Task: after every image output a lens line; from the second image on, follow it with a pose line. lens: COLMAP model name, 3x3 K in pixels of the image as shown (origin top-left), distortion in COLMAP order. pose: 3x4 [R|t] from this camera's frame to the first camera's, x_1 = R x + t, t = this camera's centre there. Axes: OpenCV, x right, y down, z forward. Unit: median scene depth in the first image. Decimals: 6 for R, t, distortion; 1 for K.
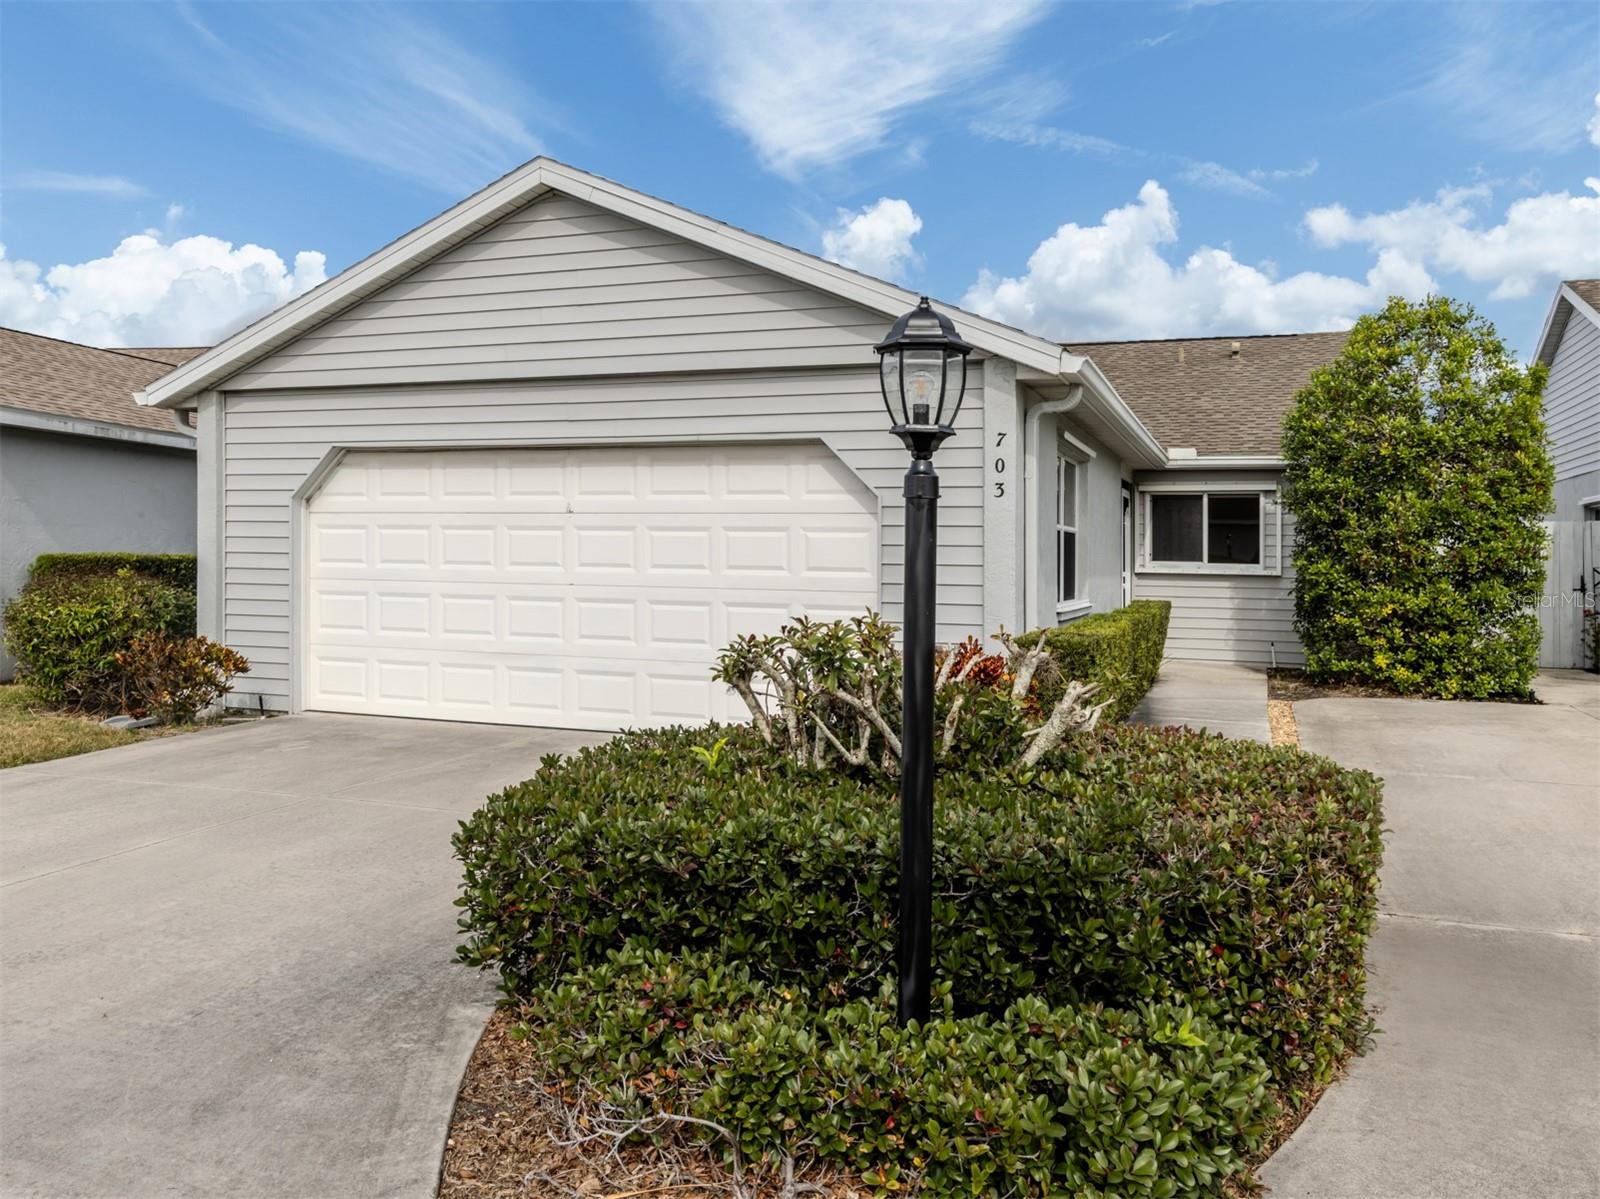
lens RADIAL K [[1323.6, 0, 743.7], [0, 1323.6, 560.8], [0, 0, 1]] dist [0.003337, -0.001494]
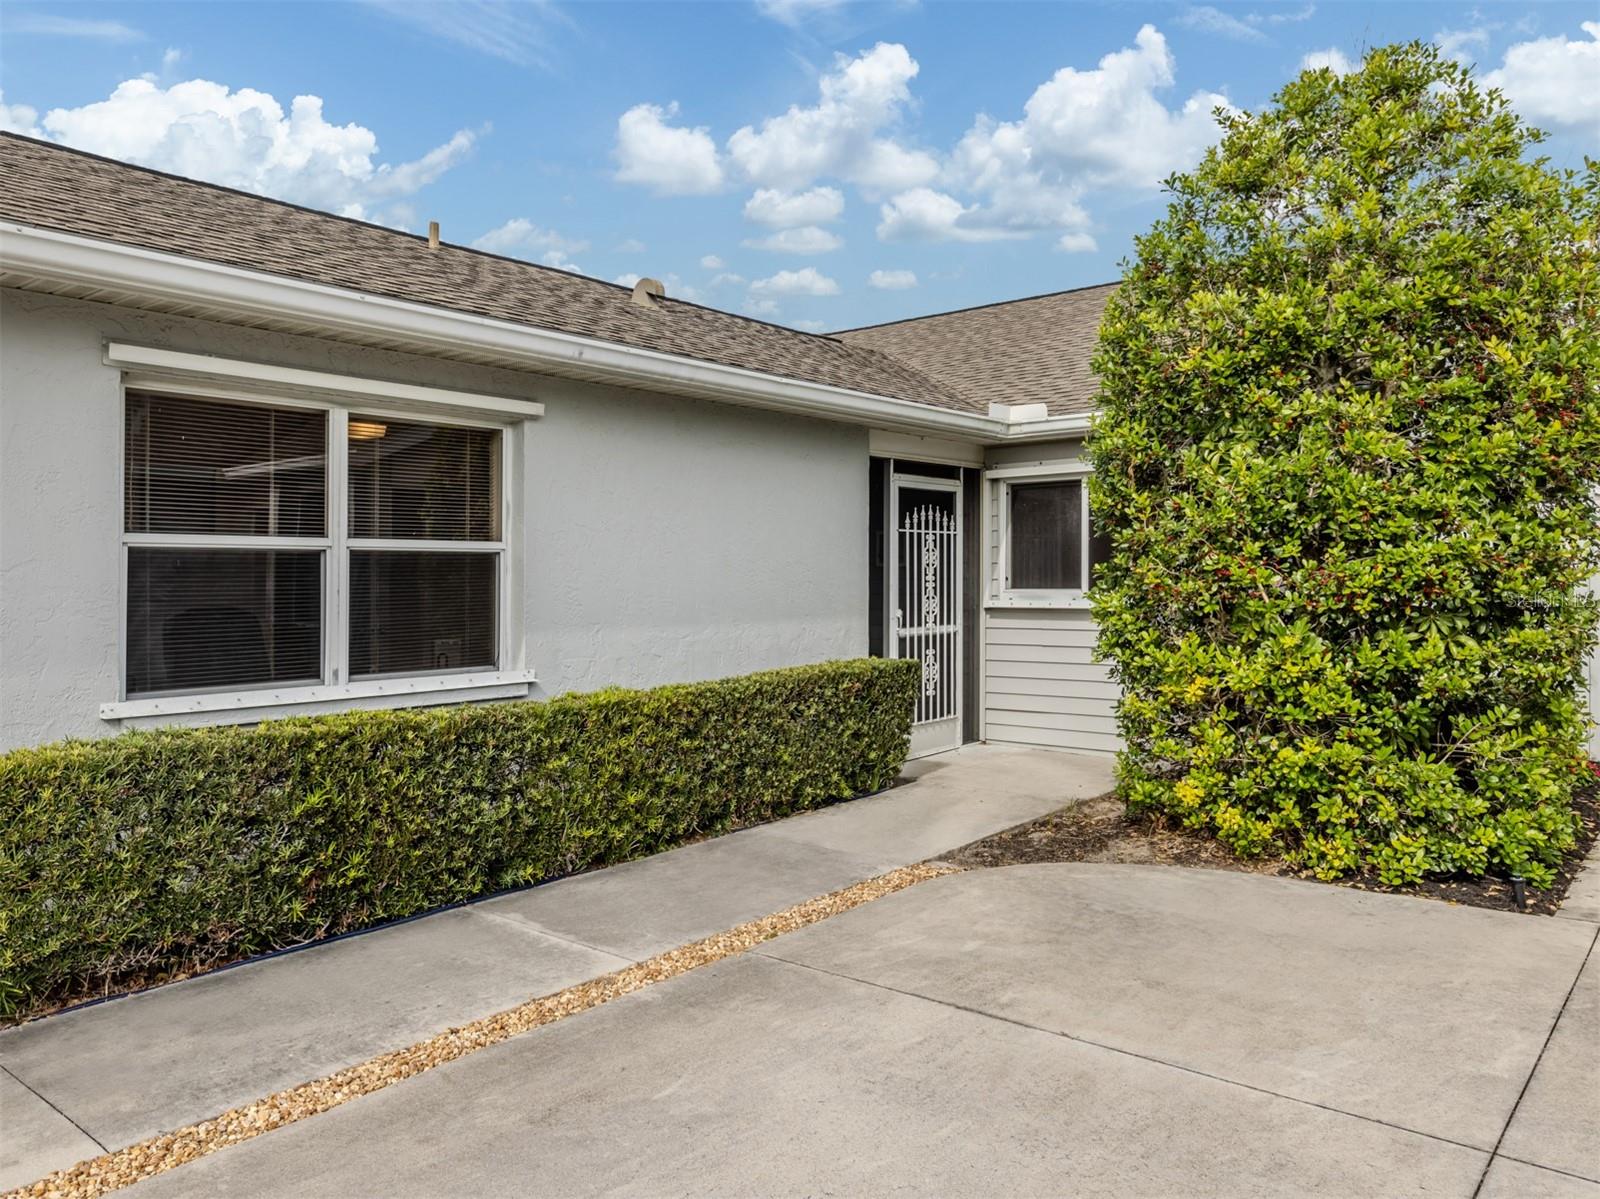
lens RADIAL K [[1200.4, 0, 722.6], [0, 1200.4, 602.1], [0, 0, 1]] dist [-0.001205, -0.002064]
pose [[0.936728, -0.014704, -0.349748, 0.480795], [0.019950, 0.999736, 0.011401, -0.003331], [0.349488, -0.017657, 0.936774, 0.528196]]
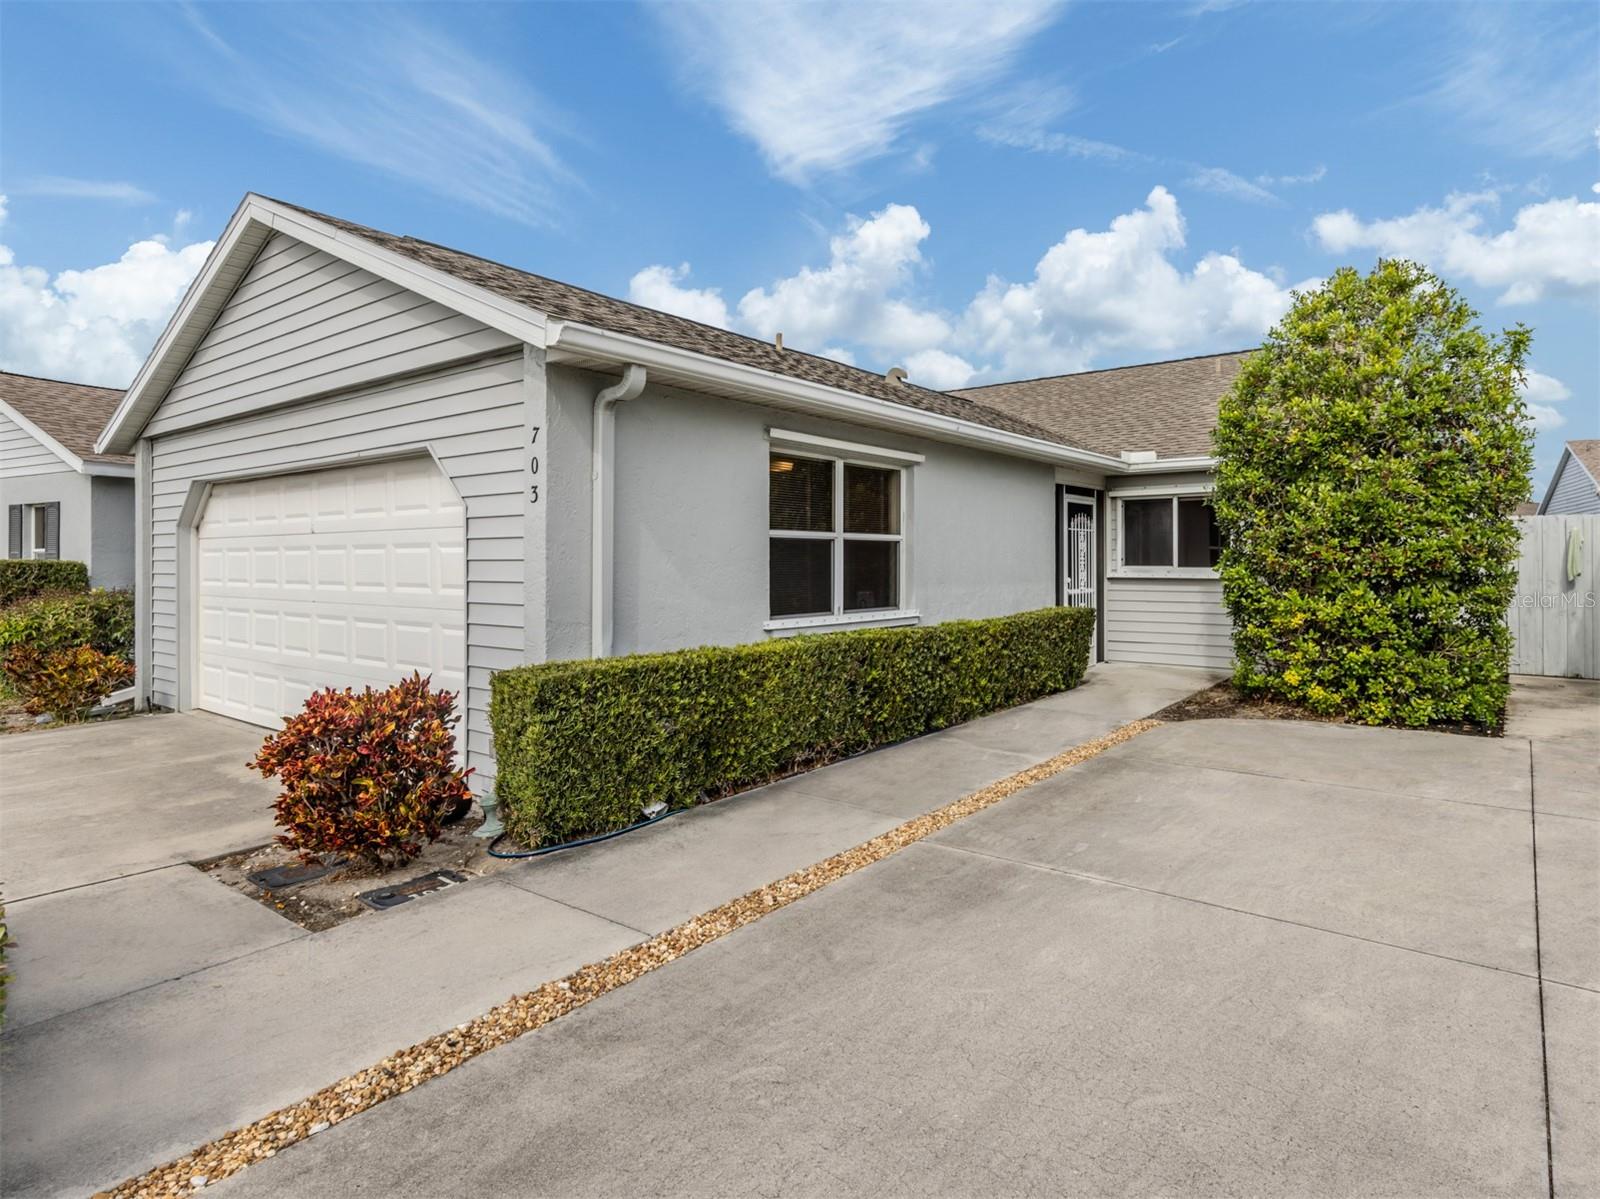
lens RADIAL K [[930.4, 0, 797.7], [0, 930.4, 568.7], [0, 0, 1]] dist [0.002398, -0.000659]
pose [[0.954849, -0.014017, -0.296762, 0.356154], [0.014793, 0.999891, 0.000369, -0.001834], [0.296724, -0.004742, 0.954951, 0.317645]]
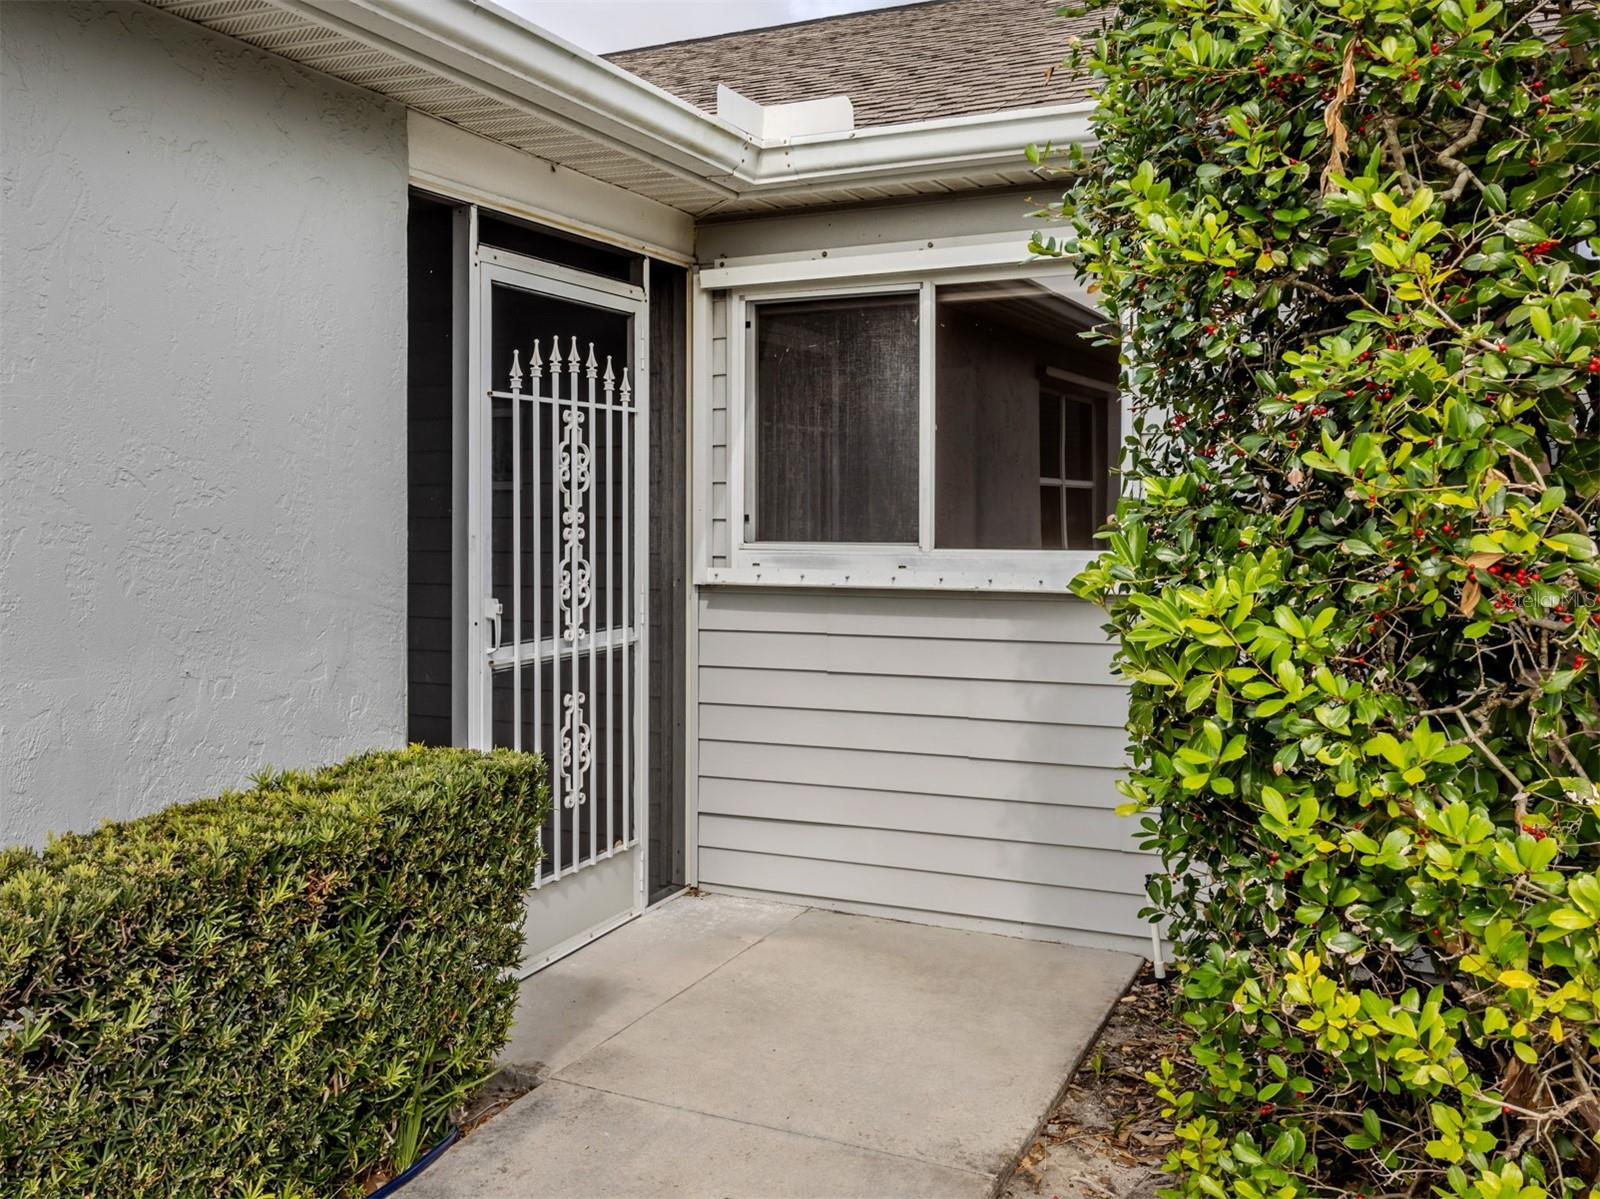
lens RADIAL K [[1501.4, 0, 717.3], [0, 1501.4, 563.5], [0, 0, 1]] dist [0.002024, -0.001969]
pose [[0.995713, -0.012884, -0.091597, 0.416971], [0.015908, 0.999350, 0.032358, -0.006809], [0.091120, -0.033676, 0.995270, 0.869828]]
